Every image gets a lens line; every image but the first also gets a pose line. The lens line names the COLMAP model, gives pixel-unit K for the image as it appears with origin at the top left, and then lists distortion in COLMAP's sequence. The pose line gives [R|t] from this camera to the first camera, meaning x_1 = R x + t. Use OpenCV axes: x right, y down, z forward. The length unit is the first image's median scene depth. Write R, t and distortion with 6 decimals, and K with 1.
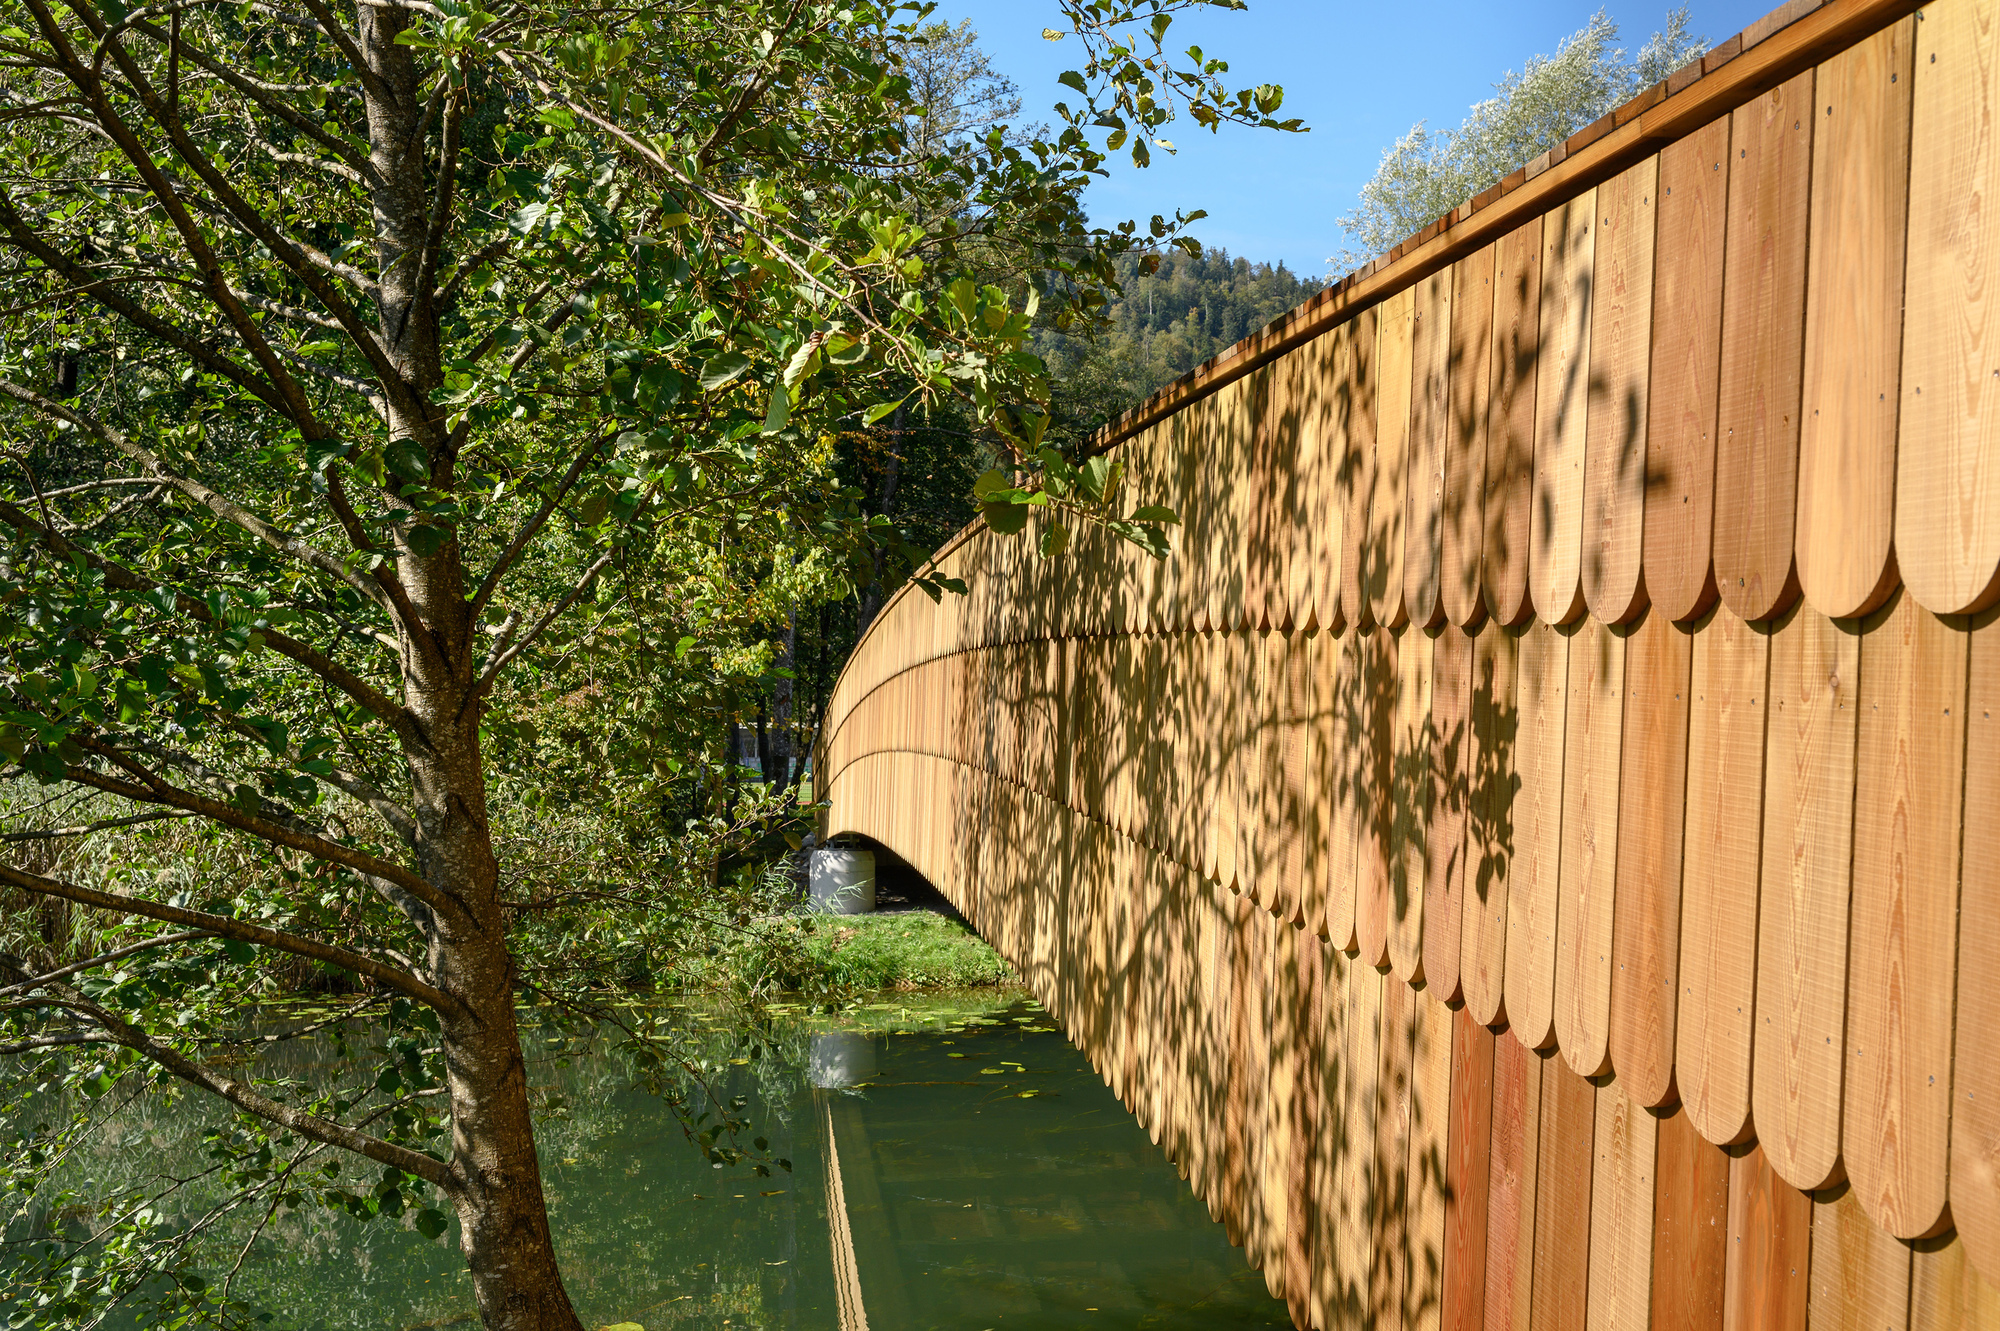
lens RADIAL K [[1890.3, 0, 1000.0], [0, 1890.3, 665.5], [0, 0, 1]] dist [0.003871, 0.000056]
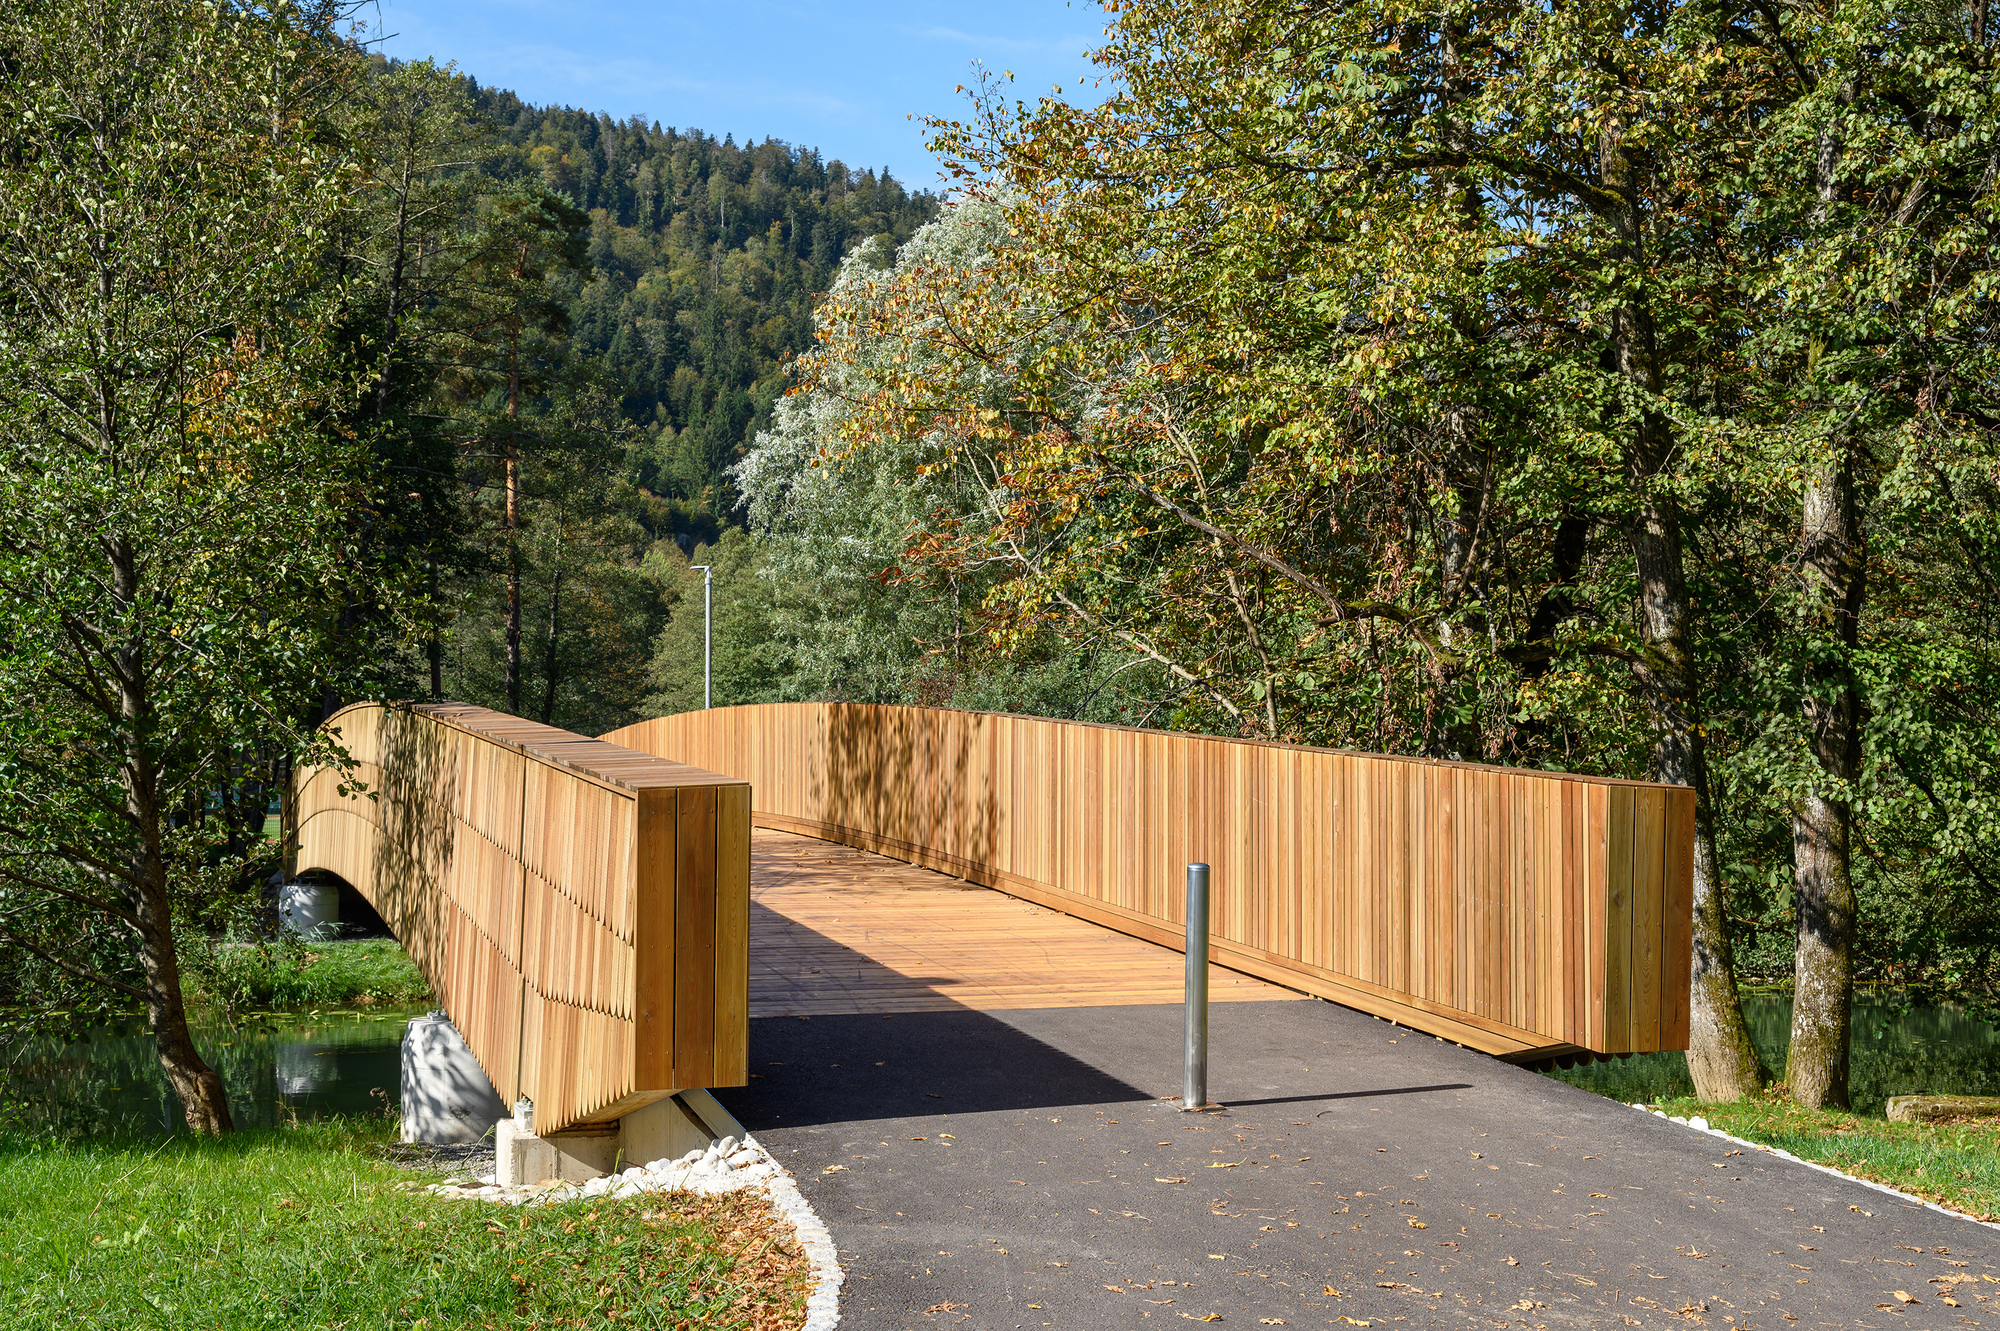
lens RADIAL K [[2485.9, 0, 1000.0], [0, 2485.9, 665.5], [0, 0, 1]] dist [-0.004037, 0.031006]
pose [[0.982753, 0.014773, 0.184332, 0.049149], [-0.015242, 0.999883, 0.001129, -0.044678], [-0.184293, -0.003919, 0.982863, -0.568839]]
